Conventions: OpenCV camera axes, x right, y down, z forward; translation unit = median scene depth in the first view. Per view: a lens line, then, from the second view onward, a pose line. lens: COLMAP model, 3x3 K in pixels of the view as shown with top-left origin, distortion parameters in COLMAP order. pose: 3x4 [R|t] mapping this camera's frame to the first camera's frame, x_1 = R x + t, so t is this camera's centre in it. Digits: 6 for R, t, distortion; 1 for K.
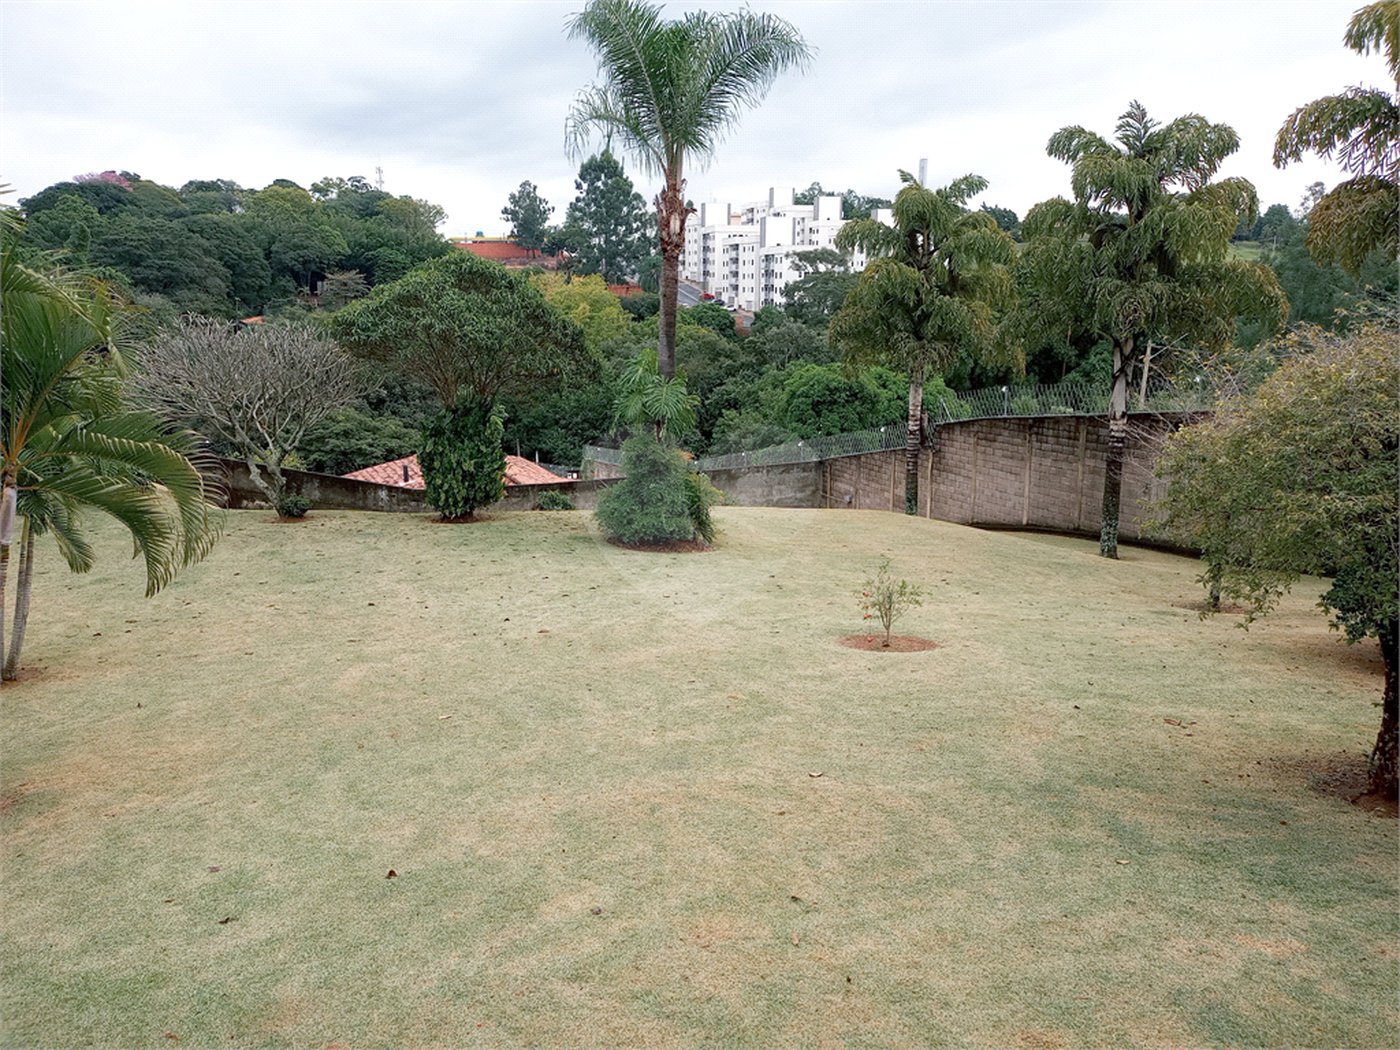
lens RADIAL K [[1046.1, 0, 702.2], [0, 1046.1, 552.4], [0, 0, 1]] dist [0.066133, -0.077668]
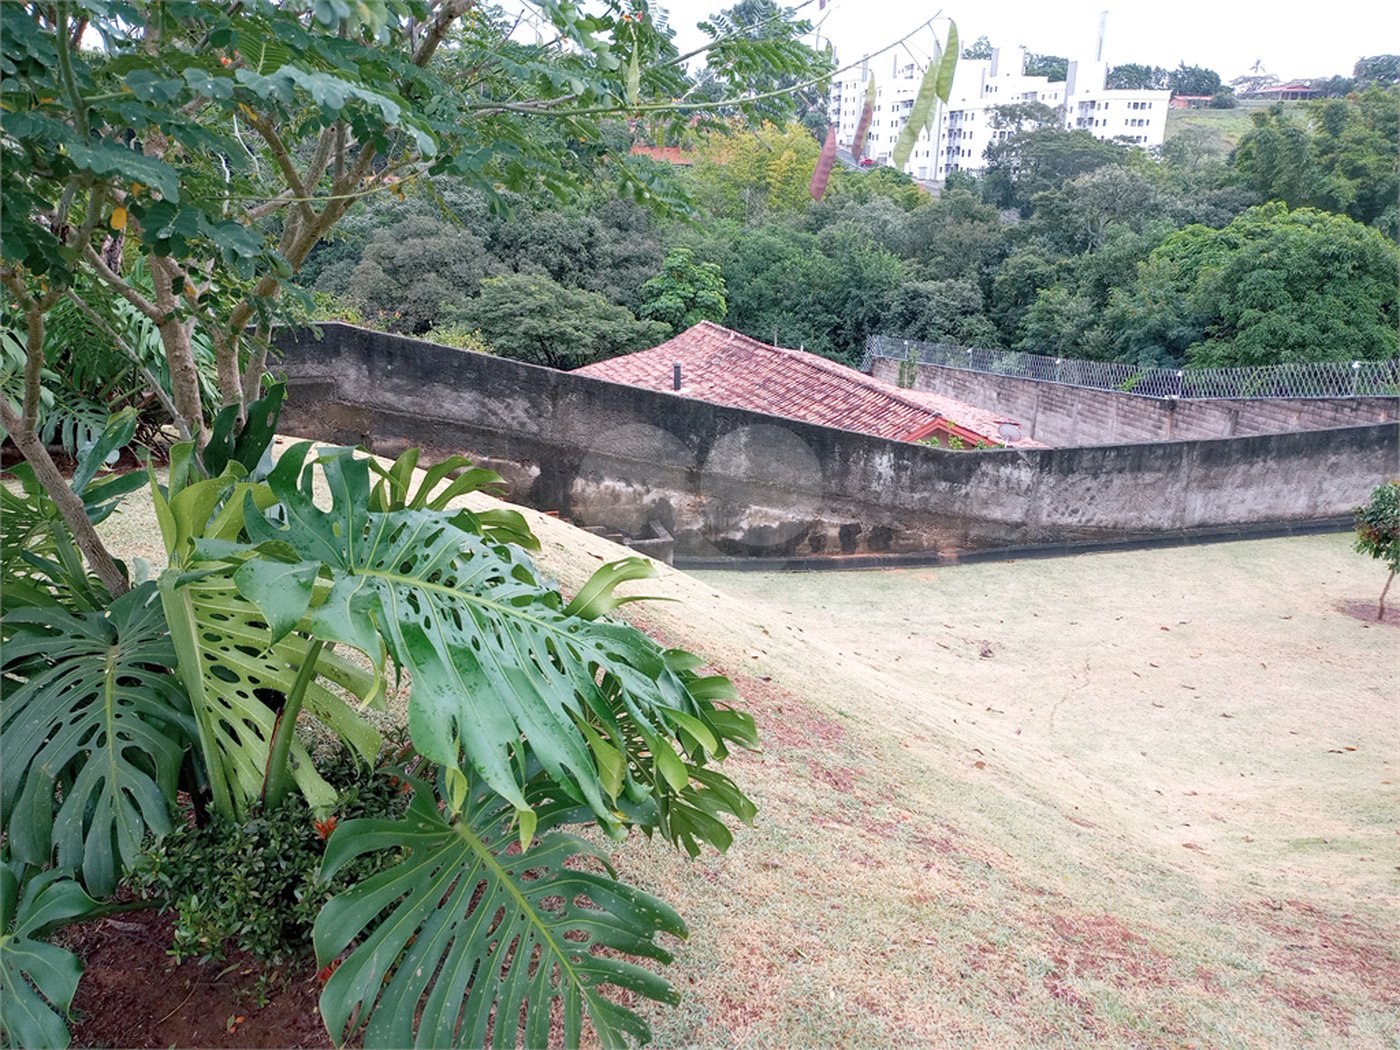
lens RADIAL K [[1046.1, 0, 696.1], [0, 1046.1, 525.3], [0, 0, 1]] dist [0.066133, -0.077668]
pose [[0.995368, 0.044482, -0.085225, -0.136936], [-0.037475, 0.995917, 0.082126, -0.024885], [0.088530, -0.078552, 0.992971, 0.240172]]
